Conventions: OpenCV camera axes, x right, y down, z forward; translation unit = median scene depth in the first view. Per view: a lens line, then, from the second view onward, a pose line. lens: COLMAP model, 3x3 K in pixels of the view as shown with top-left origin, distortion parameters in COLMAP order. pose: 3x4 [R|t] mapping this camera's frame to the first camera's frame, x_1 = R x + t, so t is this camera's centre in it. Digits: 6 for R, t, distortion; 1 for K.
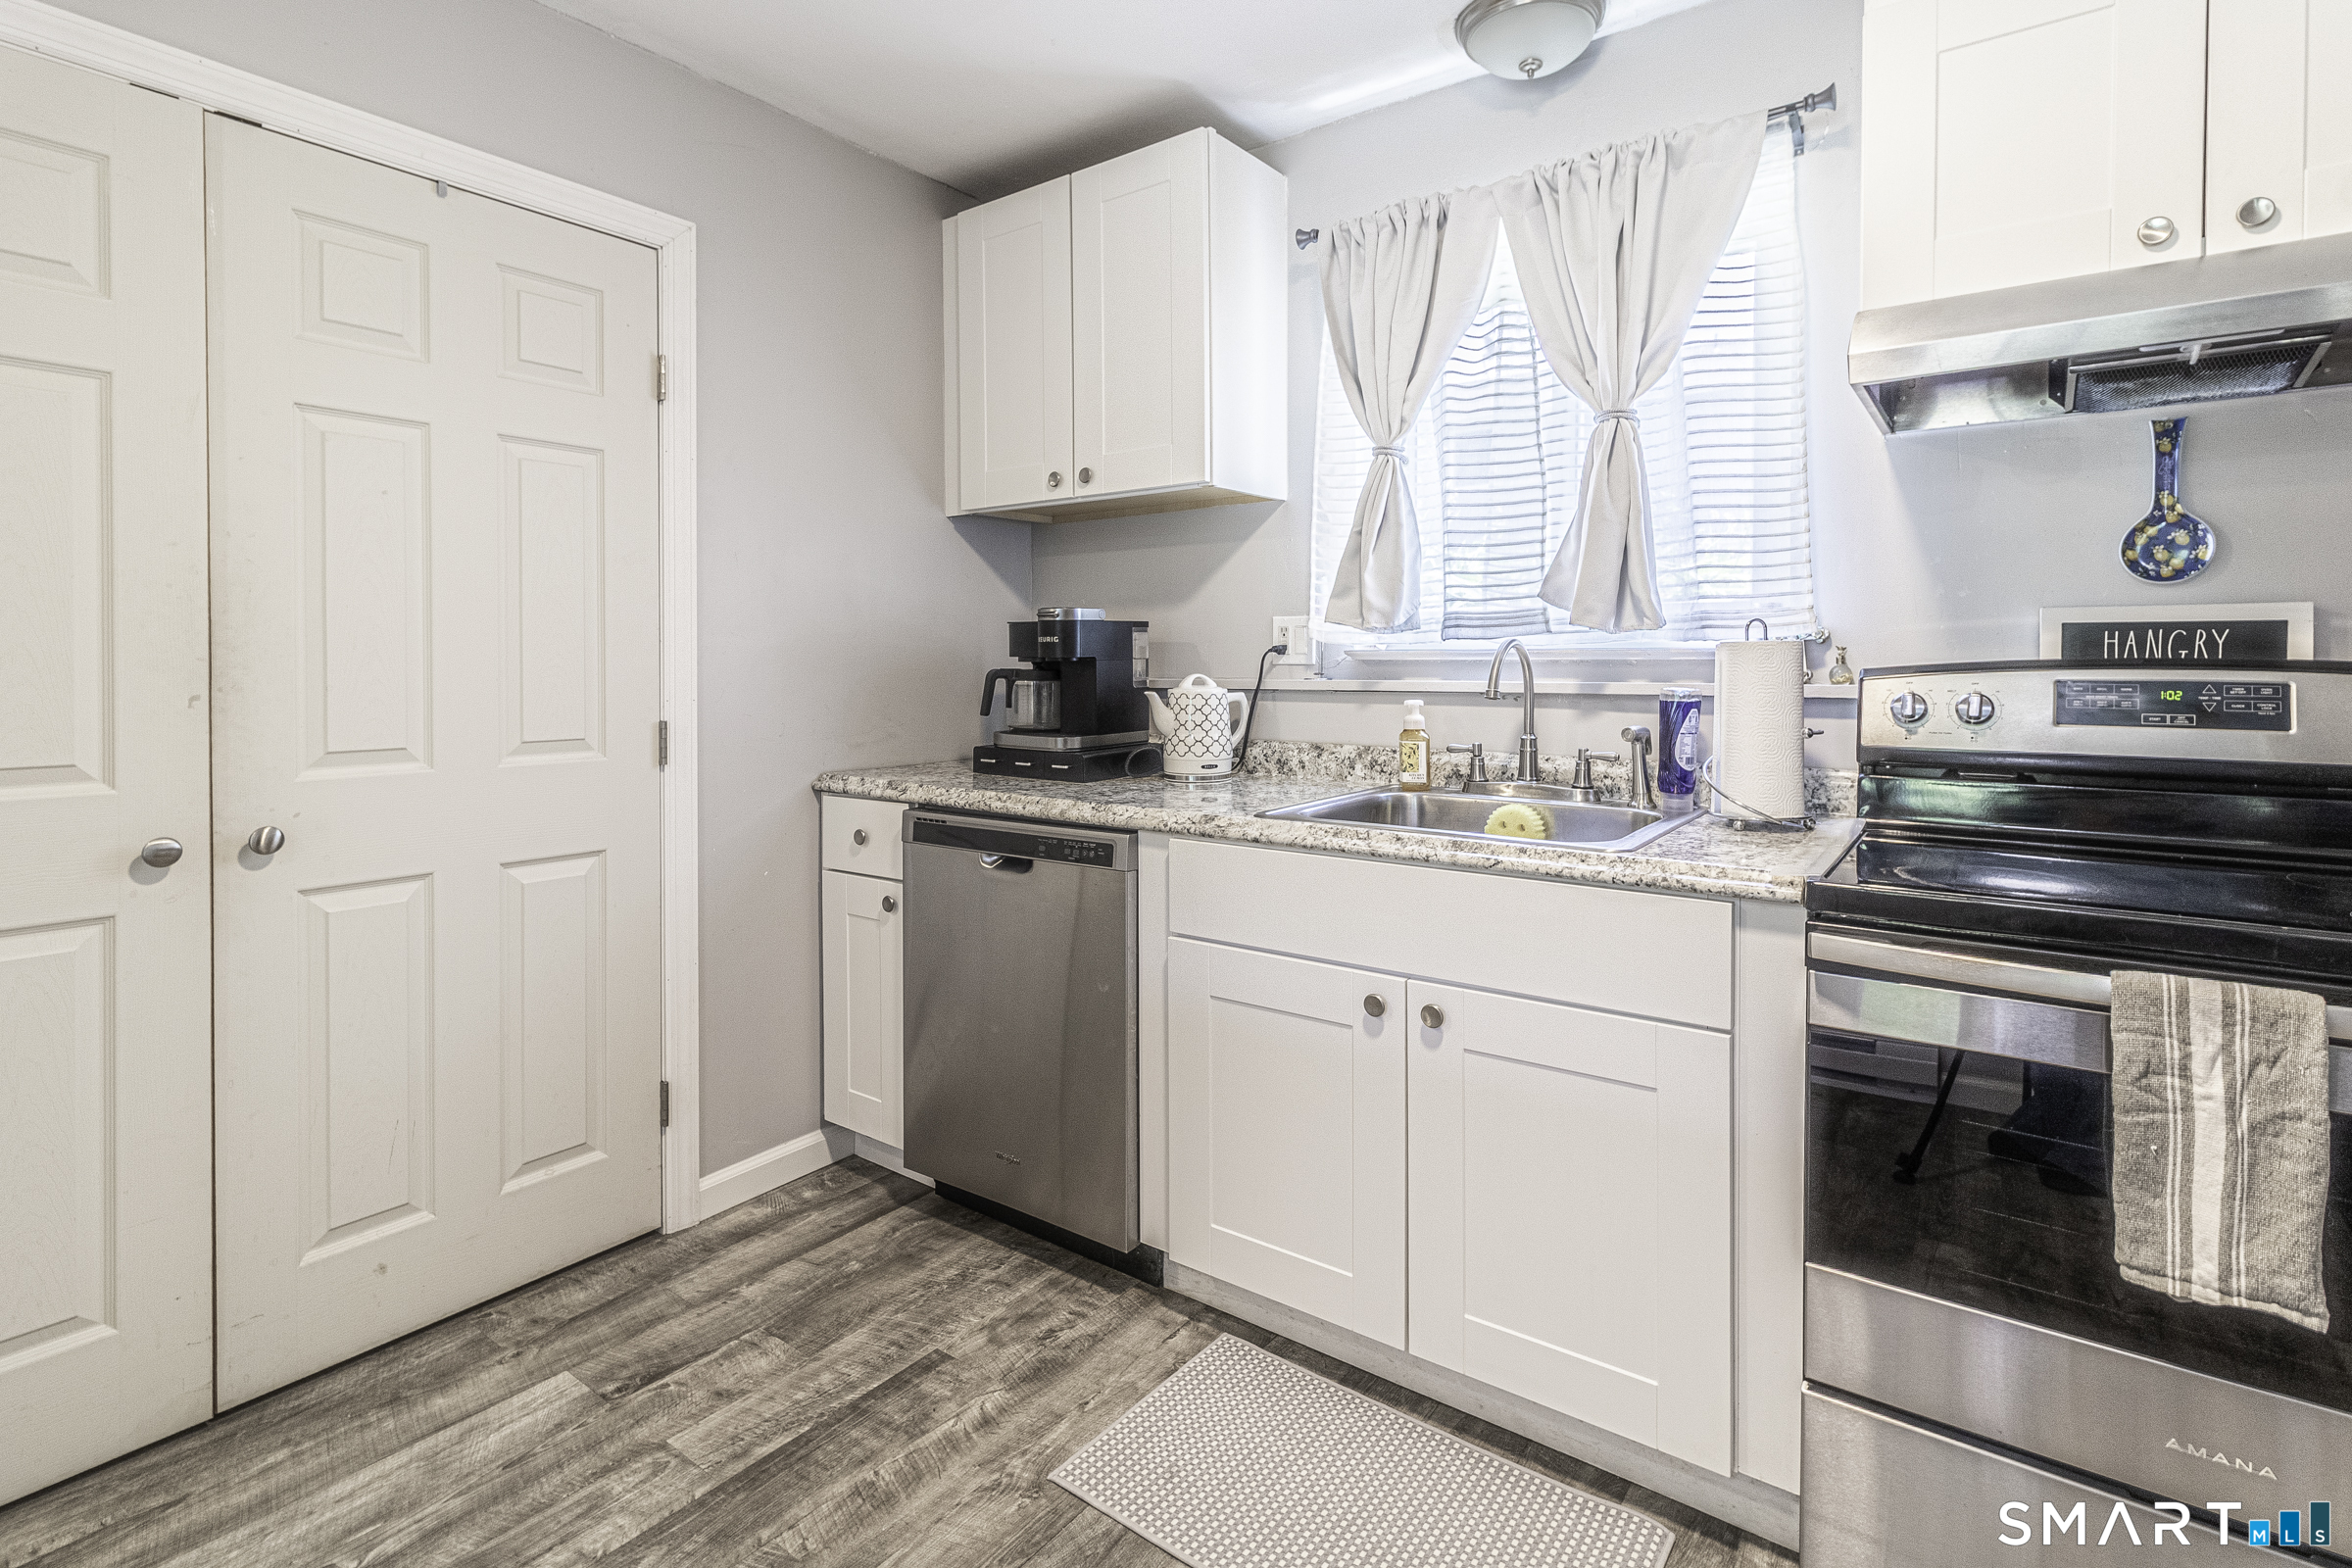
lens RADIAL K [[1172.6, 0, 1251.4], [0, 1172.6, 691.8], [0, 0, 1]] dist [0.022336, -0.001637]
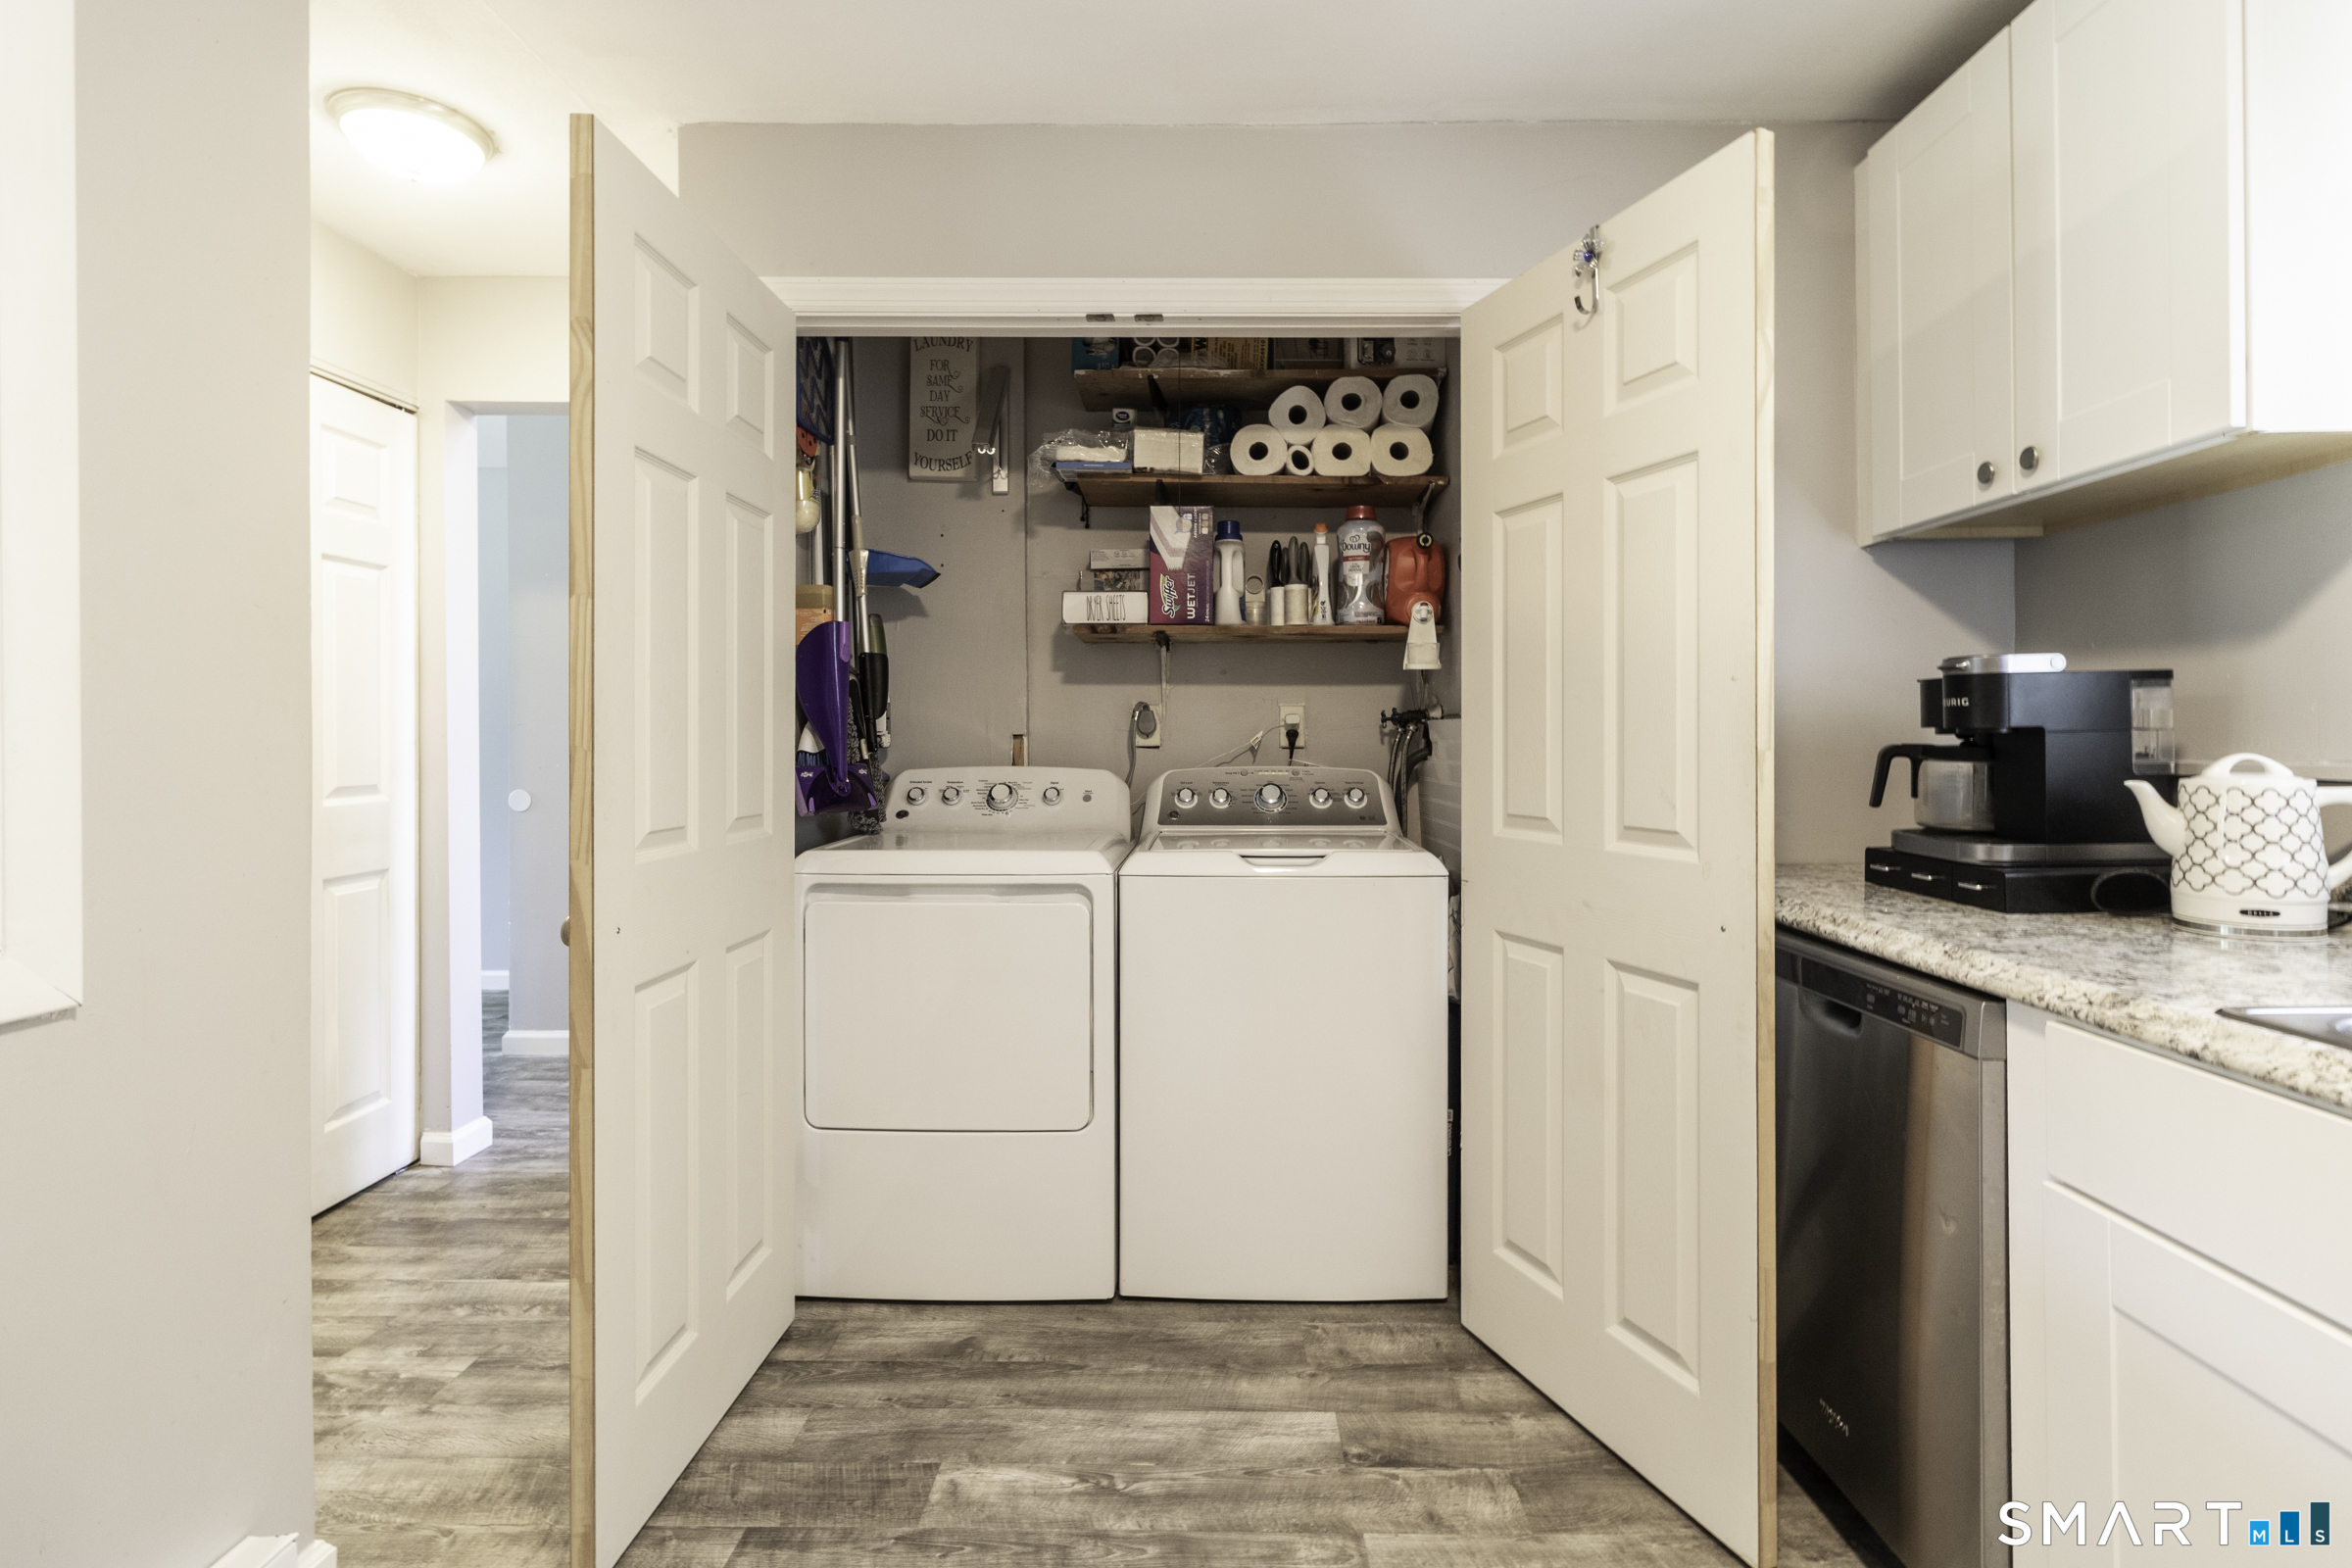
lens RADIAL K [[1172.6, 0, 1109.4], [0, 1172.6, 743.3], [0, 0, 1]] dist [0.022336, -0.001637]
pose [[0.552138, 0.001644, -0.833751, 0.172435], [-0.015816, 0.999839, -0.008502, -0.007676], [0.833603, 0.017881, 0.552075, 0.231166]]
